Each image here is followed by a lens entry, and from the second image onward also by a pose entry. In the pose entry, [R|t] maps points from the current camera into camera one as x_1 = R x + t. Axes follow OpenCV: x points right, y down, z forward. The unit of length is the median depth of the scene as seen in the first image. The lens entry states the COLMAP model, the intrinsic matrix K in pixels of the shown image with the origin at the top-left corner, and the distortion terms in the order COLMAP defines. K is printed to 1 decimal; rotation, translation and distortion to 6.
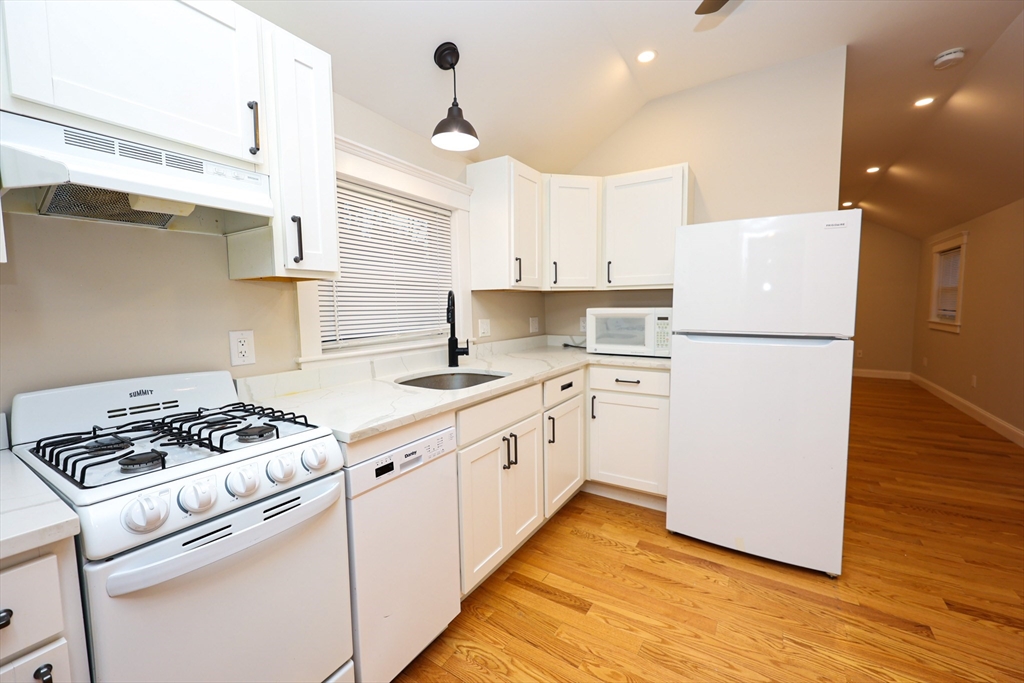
lens RADIAL K [[415.0, 0, 516.5], [0, 415.0, 338.9], [0, 0, 1]] dist [-0.000989, -0.000156]
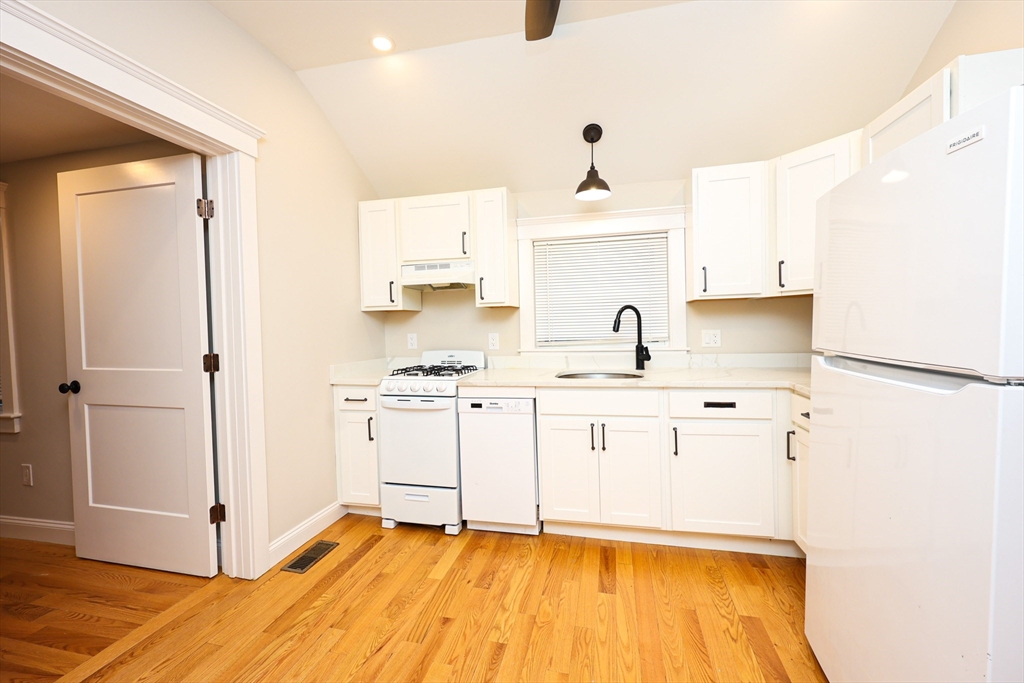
lens RADIAL K [[416.8, 0, 513.4], [0, 416.8, 336.3], [0, 0, 1]] dist [-0.000550, 0.000085]
pose [[0.316325, 0.030946, -0.948146, 1.059479], [-0.054264, 0.998422, 0.014483, -0.031050], [0.947097, 0.046869, 0.317505, 0.359750]]
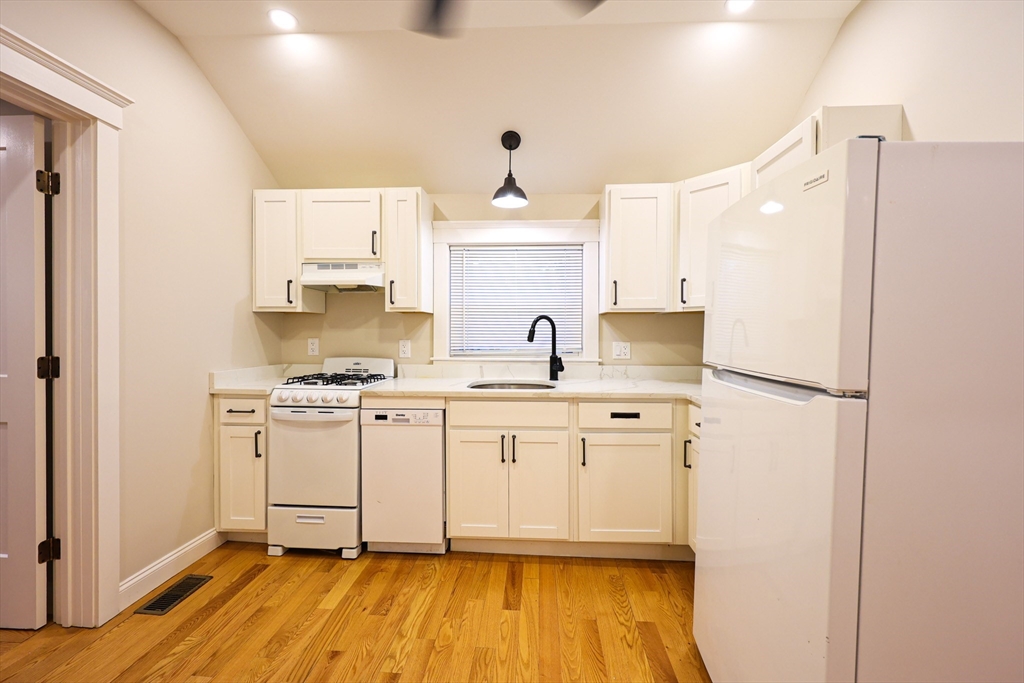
lens RADIAL K [[433.7, 0, 510.6], [0, 433.7, 337.3], [0, 0, 1]] dist [0.000616, 0.000257]
pose [[0.470013, 0.025035, -0.882304, 1.080348], [-0.078829, 0.996794, -0.013710, -0.034458], [0.879132, 0.075995, 0.470480, 0.393648]]
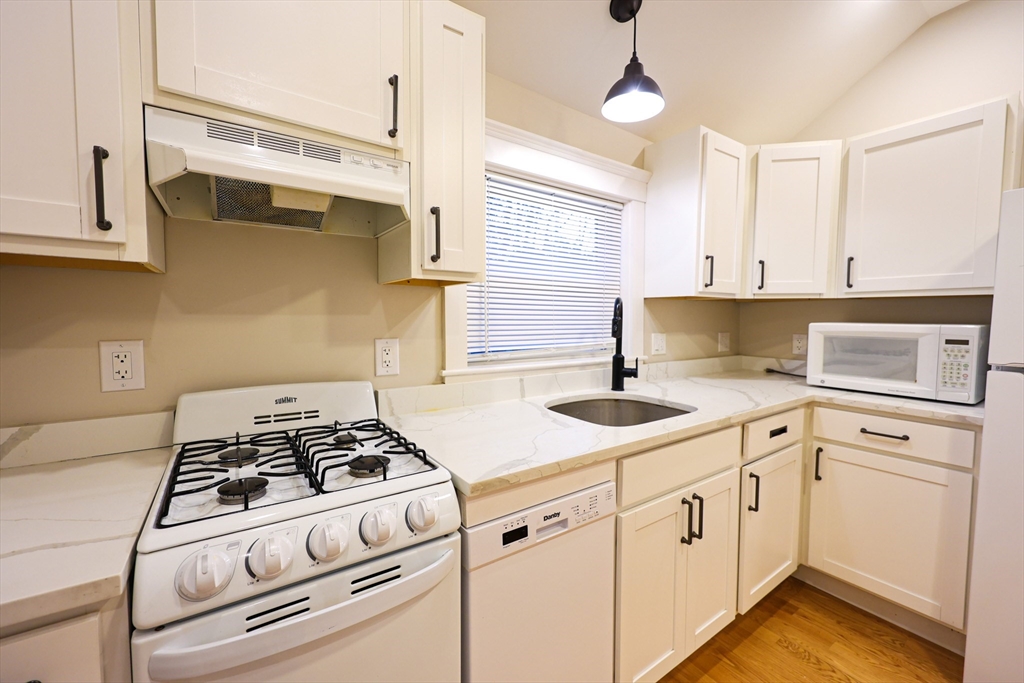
lens RADIAL K [[412.0, 0, 512.7], [0, 412.0, 337.7], [0, 0, 1]] dist [0.000364, -0.000074]
pose [[0.917795, 0.038211, -0.395213, -0.030697], [-0.049035, 0.998647, -0.017319, -0.015928], [0.394016, 0.035274, 0.918426, 0.211390]]
